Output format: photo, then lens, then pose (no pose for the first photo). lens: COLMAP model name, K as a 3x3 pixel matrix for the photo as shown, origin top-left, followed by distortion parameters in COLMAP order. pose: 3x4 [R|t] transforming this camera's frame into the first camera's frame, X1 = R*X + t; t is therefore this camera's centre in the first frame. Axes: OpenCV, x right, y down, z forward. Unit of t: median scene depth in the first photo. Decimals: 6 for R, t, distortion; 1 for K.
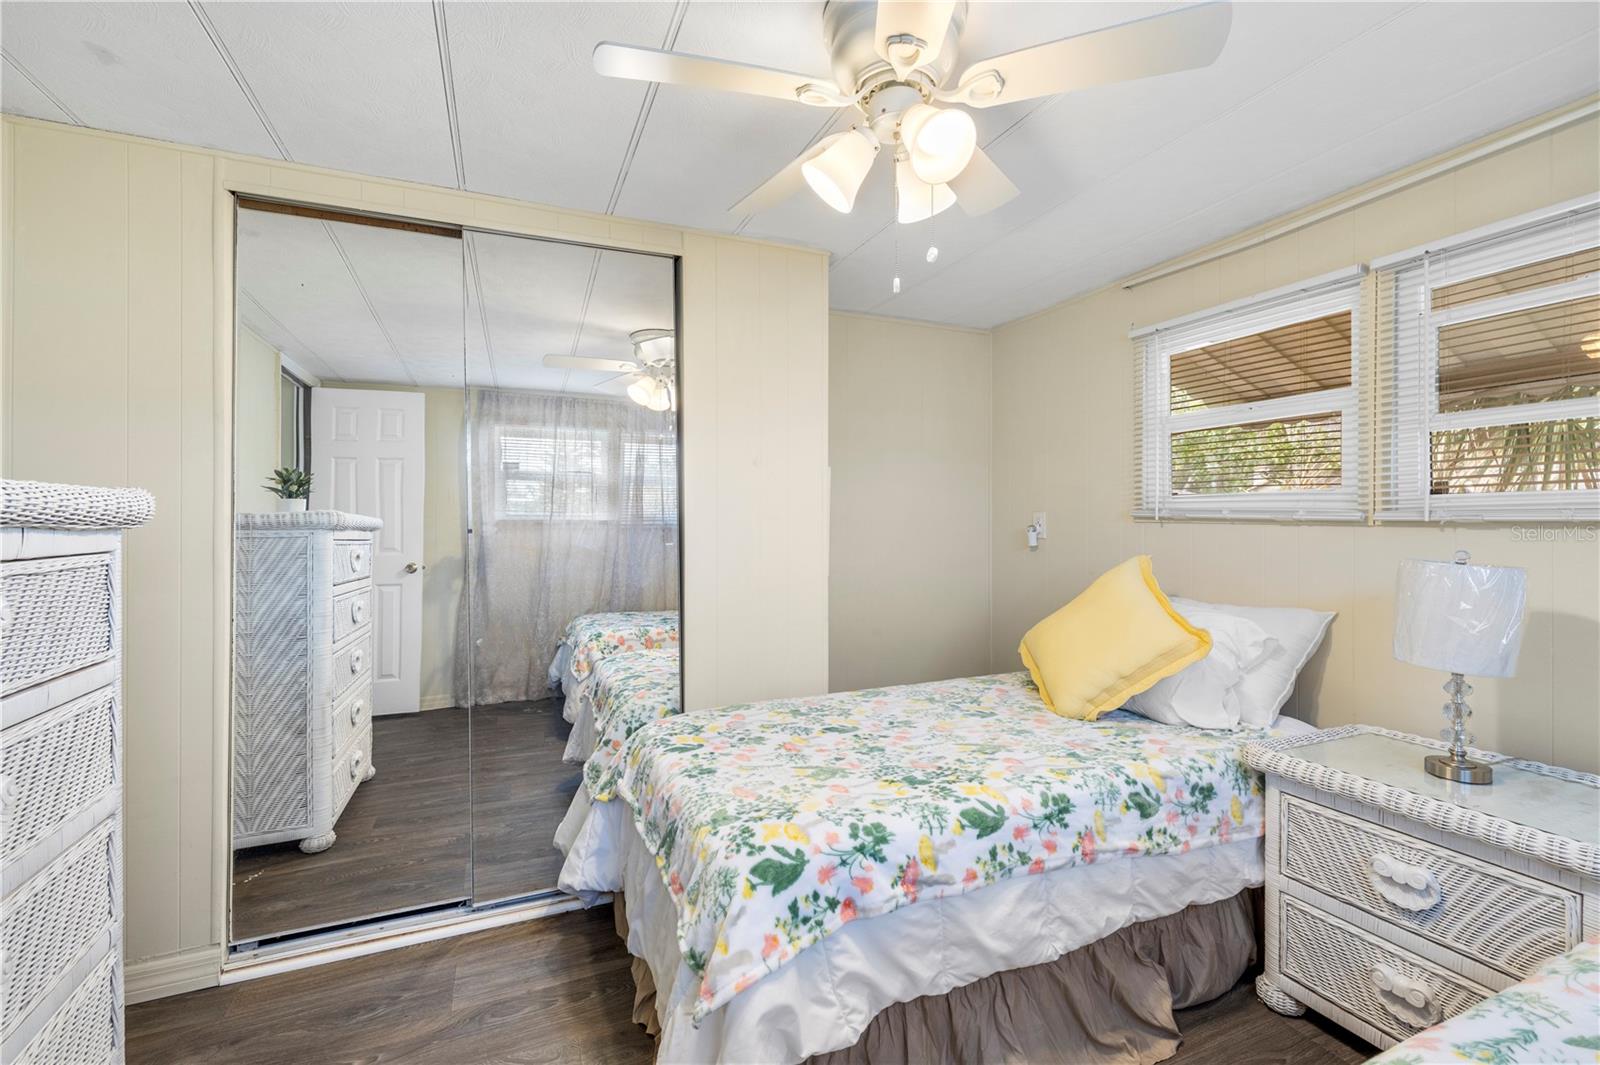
lens RADIAL K [[682.8, 0, 795.5], [0, 682.8, 521.8], [0, 0, 1]] dist [0.002544, -0.000610]
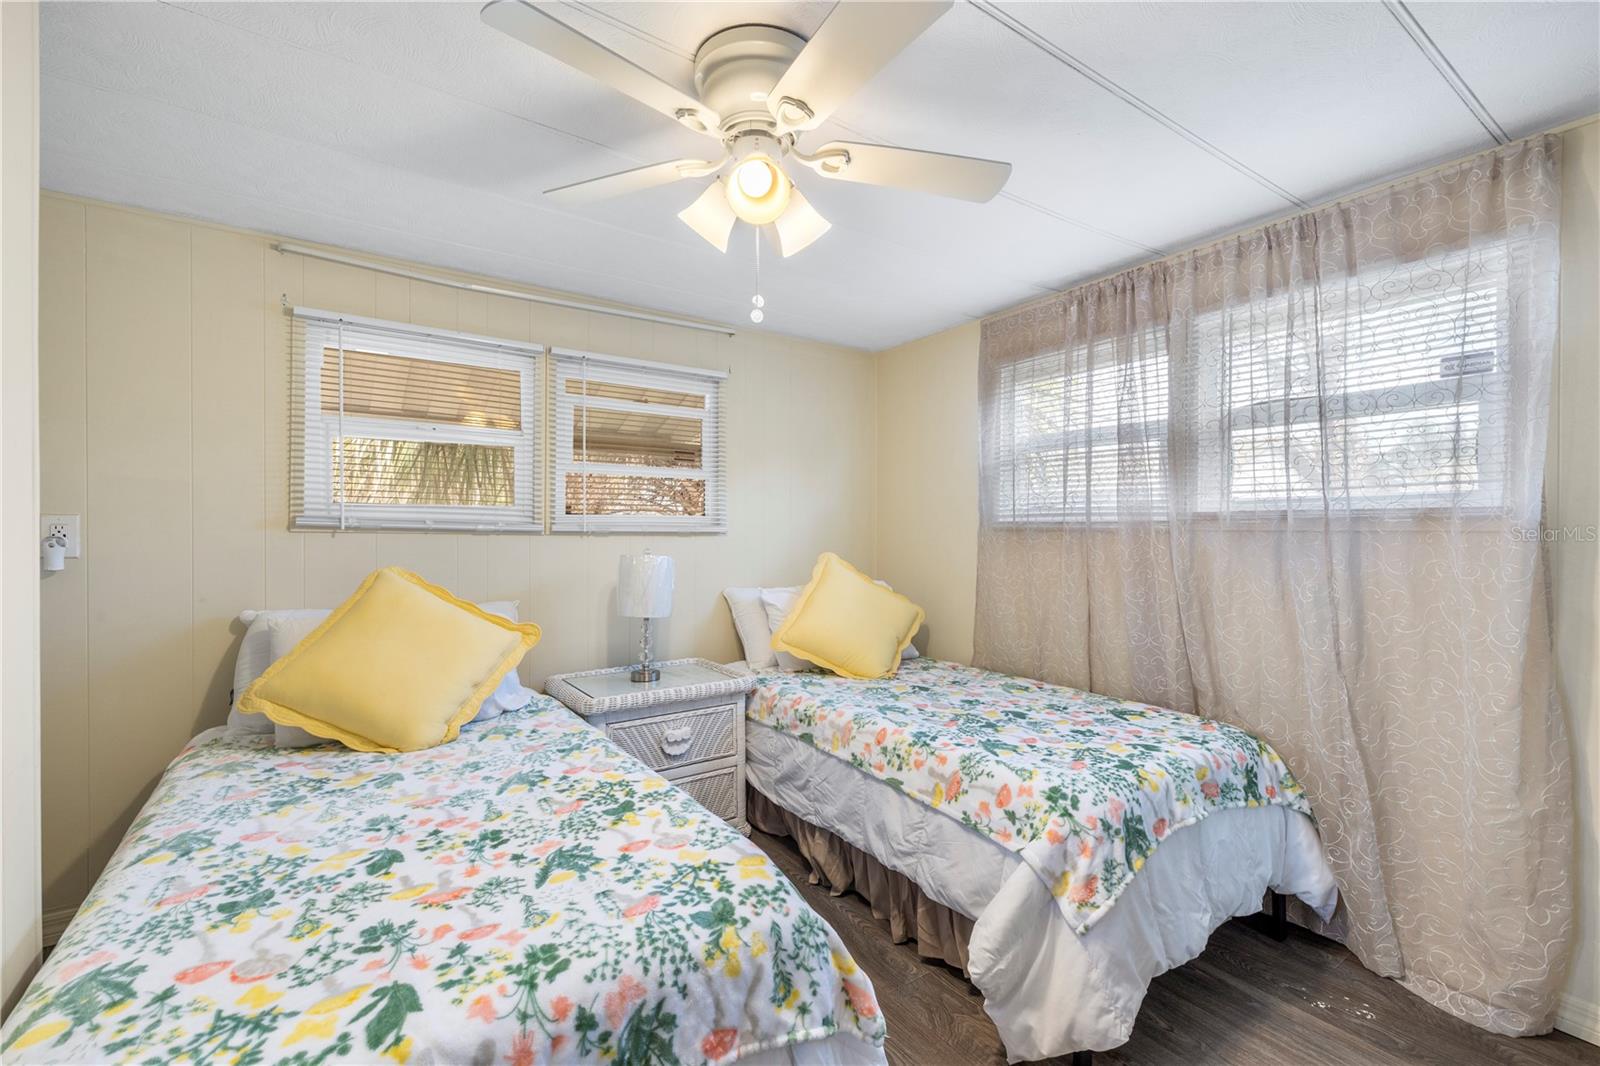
lens RADIAL K [[682.8, 0, 793.2], [0, 682.8, 537.1], [0, 0, 1]] dist [0.002544, -0.000610]
pose [[-0.184110, -0.005809, 0.982888, -0.699757], [-0.000257, 0.999983, 0.005862, 0.002288], [-0.982906, 0.000827, -0.184108, 0.840002]]
